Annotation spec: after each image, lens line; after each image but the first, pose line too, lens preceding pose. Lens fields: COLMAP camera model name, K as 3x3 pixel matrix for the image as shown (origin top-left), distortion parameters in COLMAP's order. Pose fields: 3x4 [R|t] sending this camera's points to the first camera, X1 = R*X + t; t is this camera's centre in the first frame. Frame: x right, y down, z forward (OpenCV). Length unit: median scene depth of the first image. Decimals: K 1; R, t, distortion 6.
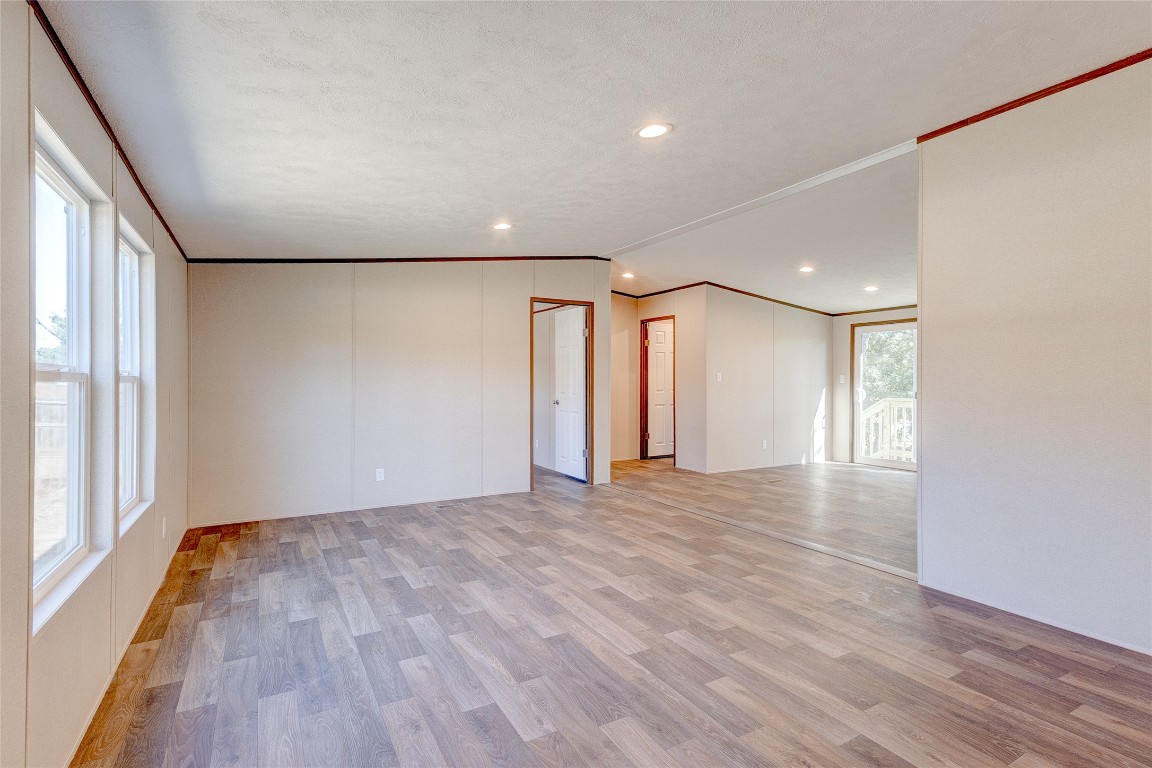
lens RADIAL K [[545.3, 0, 580.0], [0, 545.3, 384.8], [0, 0, 1]] dist [0.028095, -0.007997]
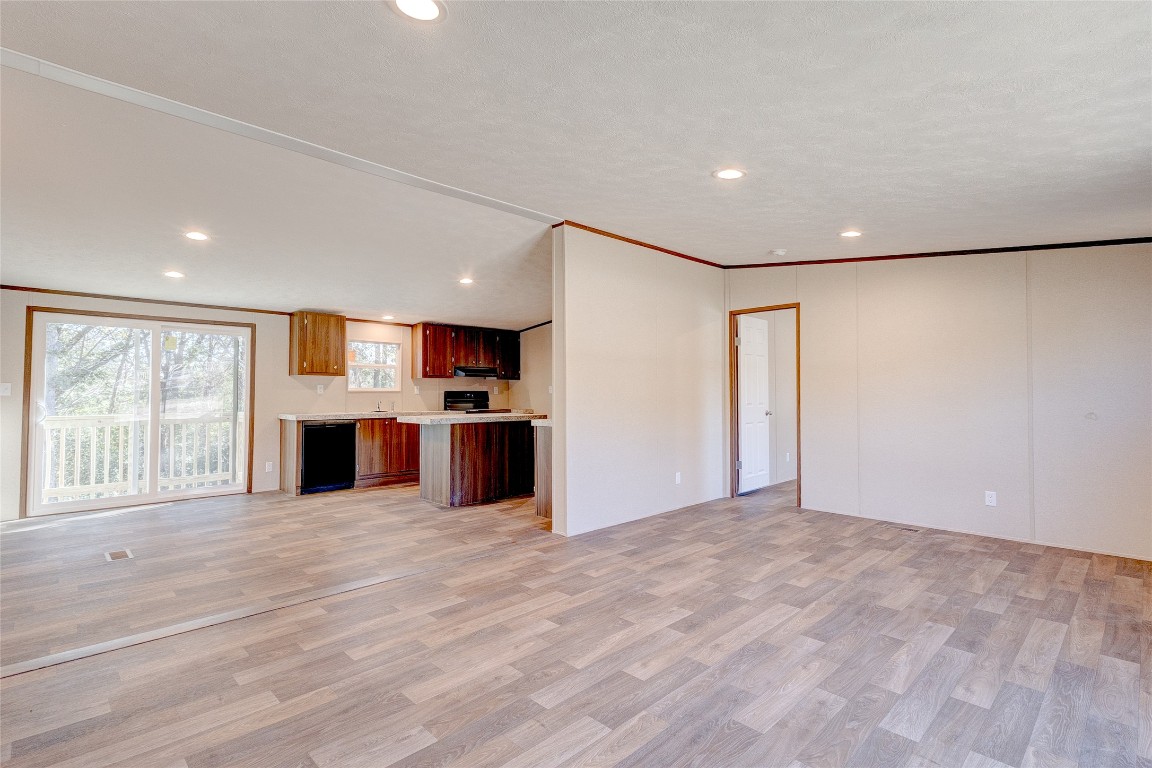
lens RADIAL K [[545.3, 0, 569.2], [0, 545.3, 376.5], [0, 0, 1]] dist [0.028095, -0.007997]
pose [[-0.236123, 0.031841, 0.971201, -1.027110], [0.006861, 0.999493, -0.031101, -0.003928], [-0.971699, -0.000680, -0.236221, 1.818852]]
